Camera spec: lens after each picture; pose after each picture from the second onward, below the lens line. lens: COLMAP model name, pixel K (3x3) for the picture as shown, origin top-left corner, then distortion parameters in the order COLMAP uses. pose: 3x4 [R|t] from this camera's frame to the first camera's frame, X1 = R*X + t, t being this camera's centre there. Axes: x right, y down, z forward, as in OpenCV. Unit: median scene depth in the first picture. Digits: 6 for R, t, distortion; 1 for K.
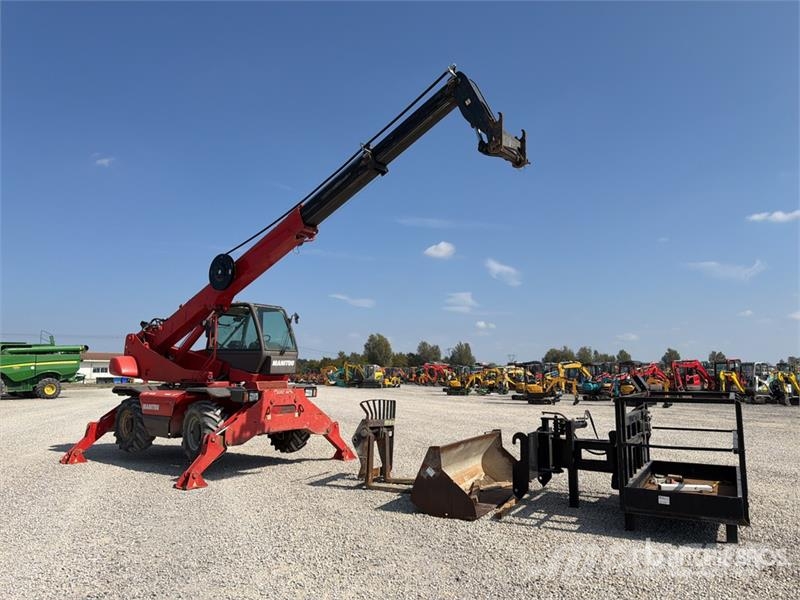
lens RADIAL K [[560.9, 0, 400.0], [0, 560.9, 300.0], [0, 0, 1]] dist [0.017918, -0.010947]
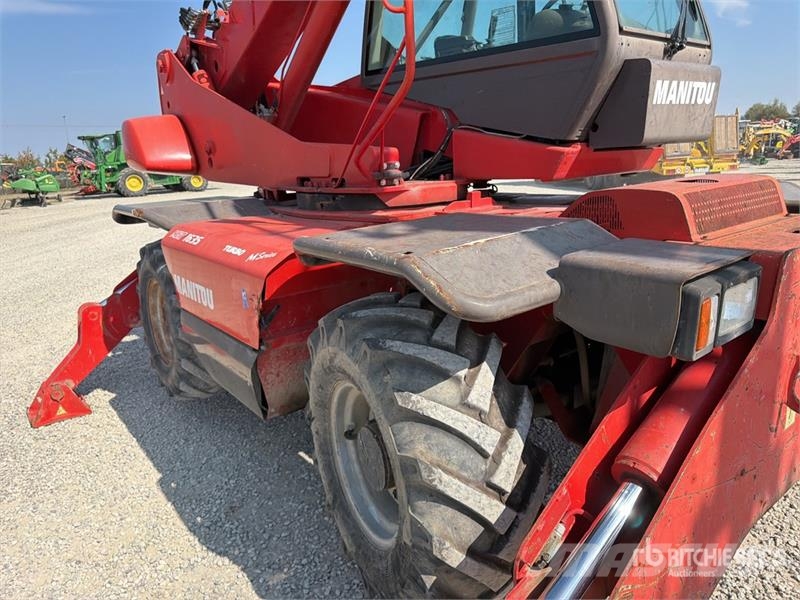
lens RADIAL K [[560.9, 0, 400.0], [0, 560.9, 300.0], [0, 0, 1]] dist [0.017918, -0.010947]
pose [[0.966163, 0.021531, -0.257032, -0.257920], [0.078059, 0.925373, 0.370934, 0.095000], [0.245837, -0.378446, 0.892380, 0.724334]]
